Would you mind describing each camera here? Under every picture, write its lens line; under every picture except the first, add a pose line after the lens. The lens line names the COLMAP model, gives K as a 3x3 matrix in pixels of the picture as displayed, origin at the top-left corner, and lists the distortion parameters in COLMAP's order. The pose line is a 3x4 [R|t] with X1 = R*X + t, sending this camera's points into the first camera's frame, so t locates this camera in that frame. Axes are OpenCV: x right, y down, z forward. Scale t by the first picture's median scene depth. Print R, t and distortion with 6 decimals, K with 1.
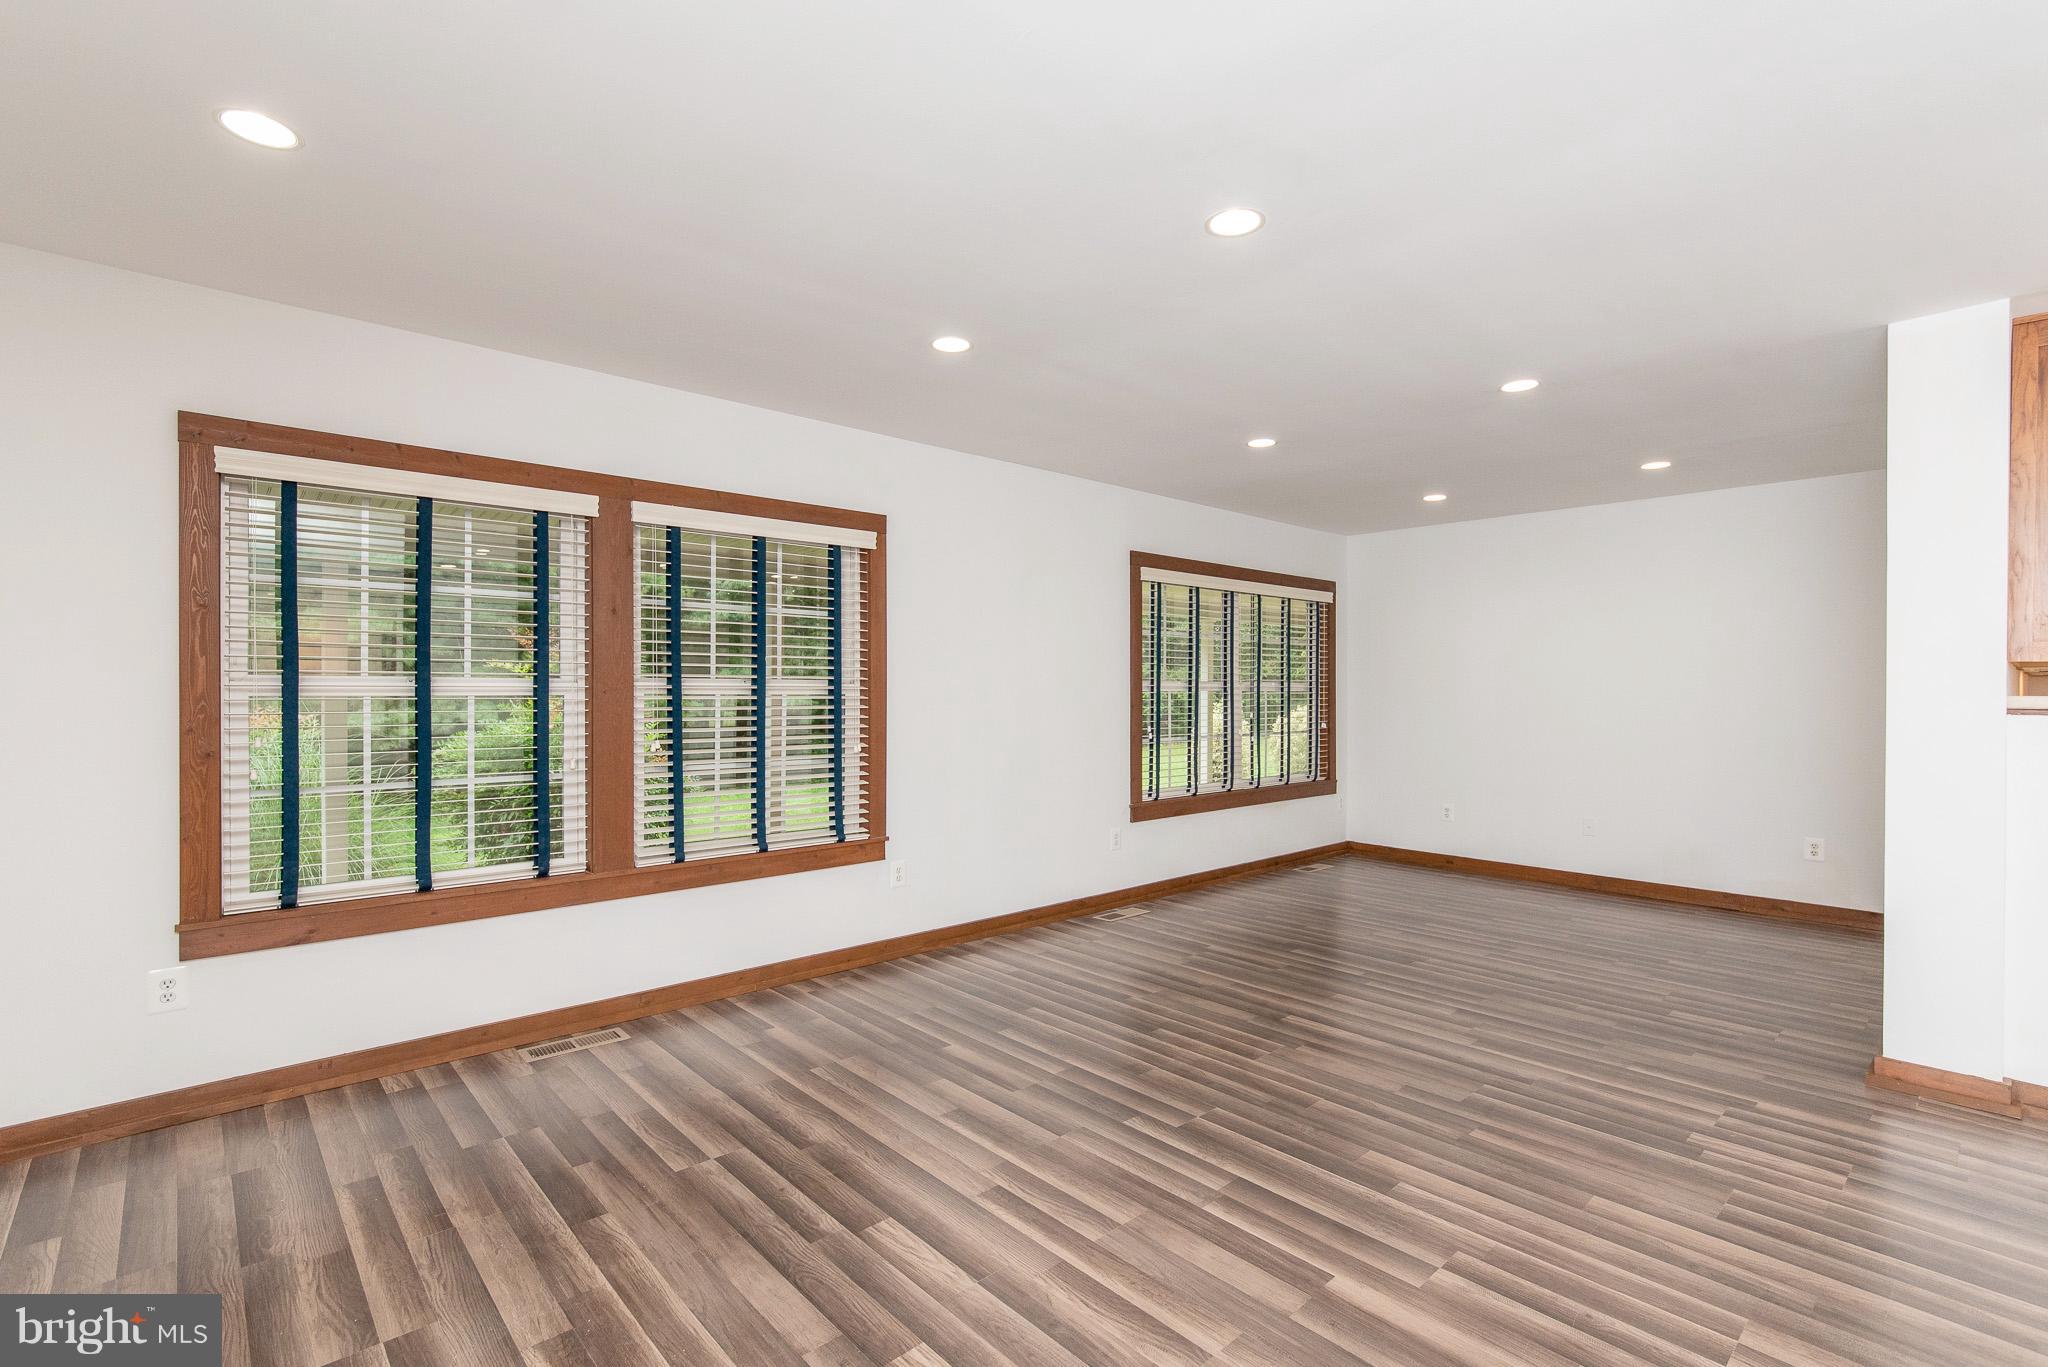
lens RADIAL K [[937.6, 0, 1025.3], [0, 937.6, 687.2], [0, 0, 1]] dist [-0.001670, -0.000184]
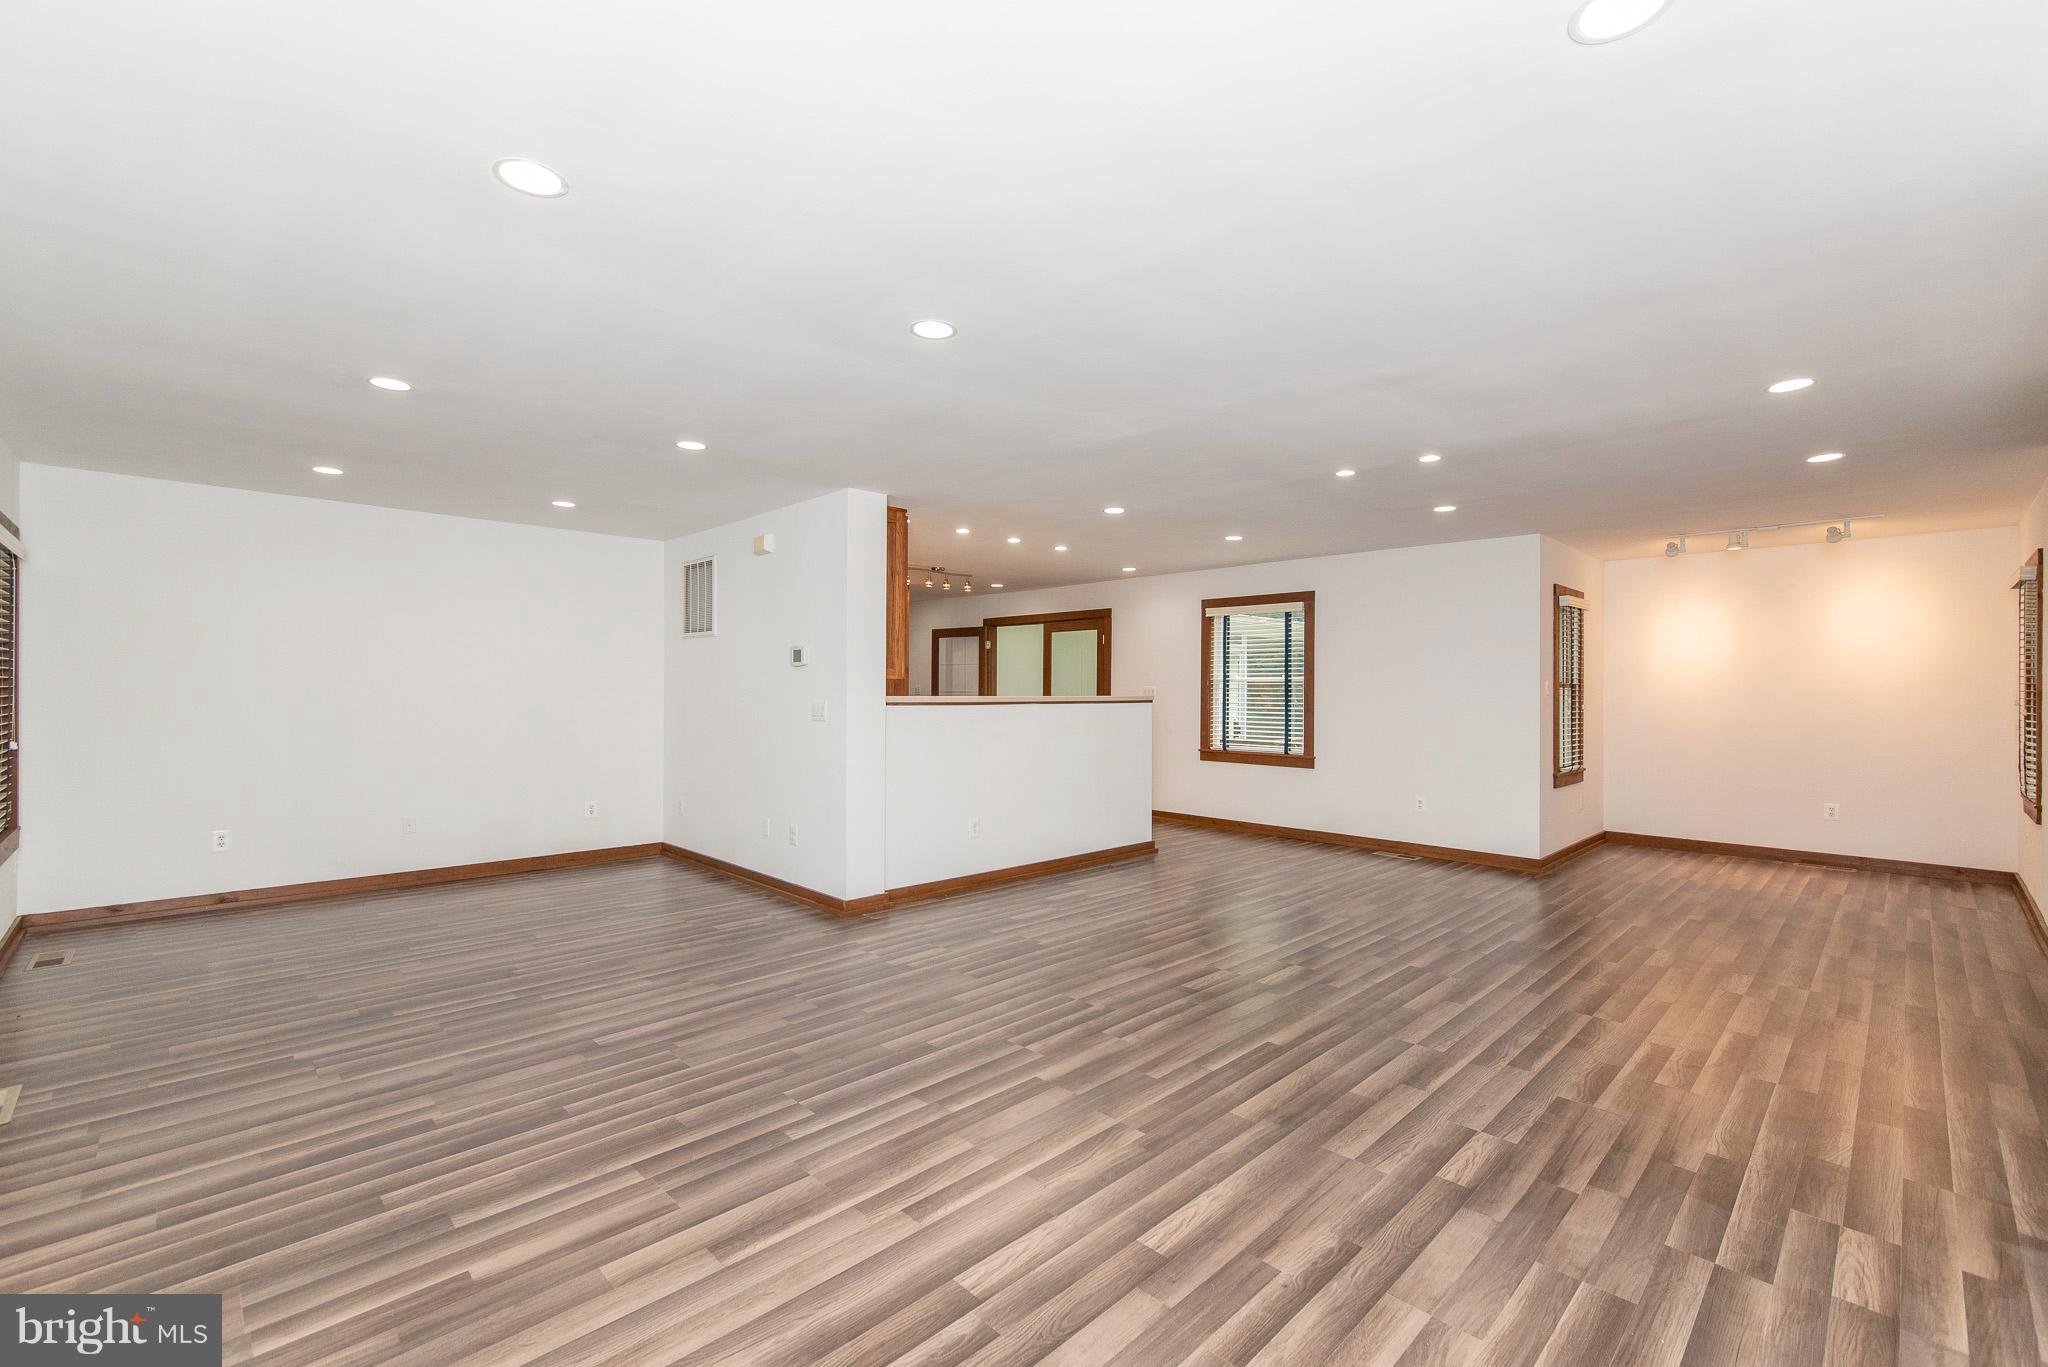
lens RADIAL K [[895.2, 0, 1014.8], [0, 895.2, 690.9], [0, 0, 1]] dist [0.001381, 0.000114]
pose [[-0.045955, -0.005390, 0.998929, -0.772083], [-0.007204, 0.999961, 0.005064, -0.013033], [-0.998918, -0.006963, -0.045992, 0.742774]]
